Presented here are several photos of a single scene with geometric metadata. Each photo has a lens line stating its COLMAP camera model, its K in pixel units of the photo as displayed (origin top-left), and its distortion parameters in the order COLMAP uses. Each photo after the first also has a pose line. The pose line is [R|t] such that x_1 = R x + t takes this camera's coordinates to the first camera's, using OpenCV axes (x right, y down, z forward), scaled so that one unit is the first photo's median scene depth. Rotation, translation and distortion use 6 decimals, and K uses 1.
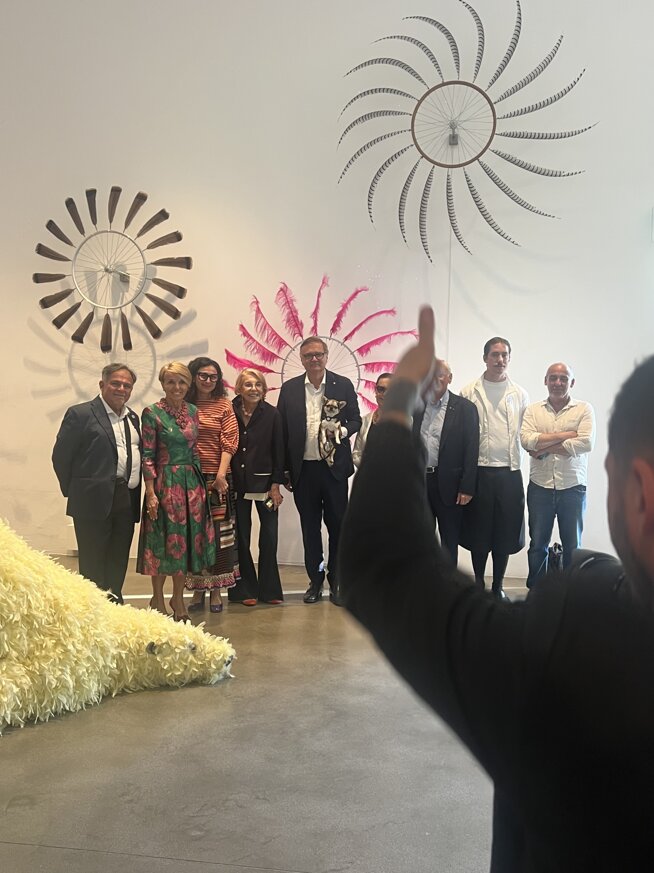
lens RADIAL K [[683.4, 0, 327.0], [0, 683.4, 436.5], [0, 0, 1]] dist [0.113131, -0.222860]
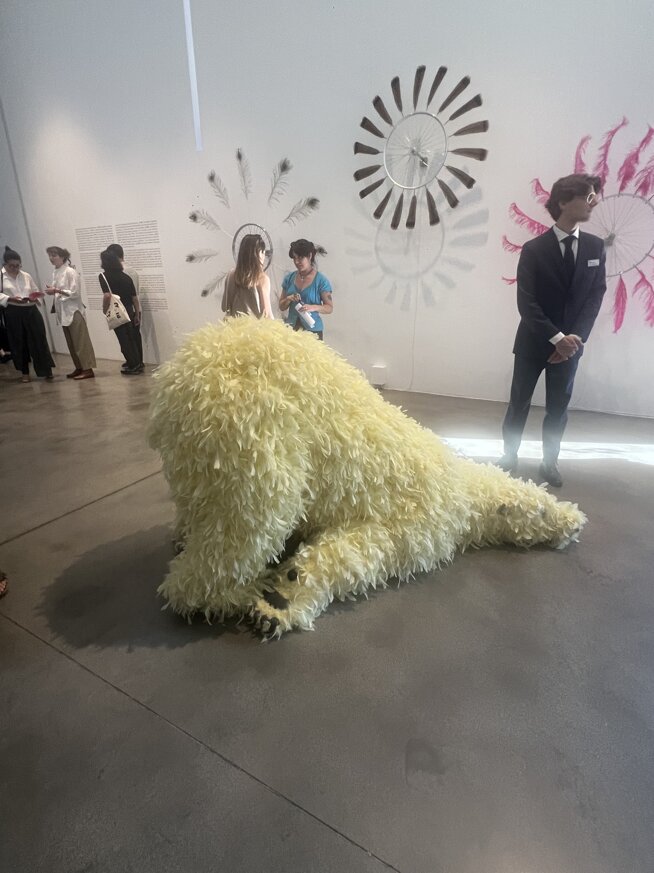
lens RADIAL K [[410.6, 0, 327.0], [0, 410.6, 436.5], [0, 0, 1]] dist [0.001264, 0.000043]
pose [[0.907327, 0.097918, -0.408863, -0.278473], [0.026992, 0.956927, 0.289073, 0.044298], [0.419557, -0.273319, 0.865603, 0.486980]]
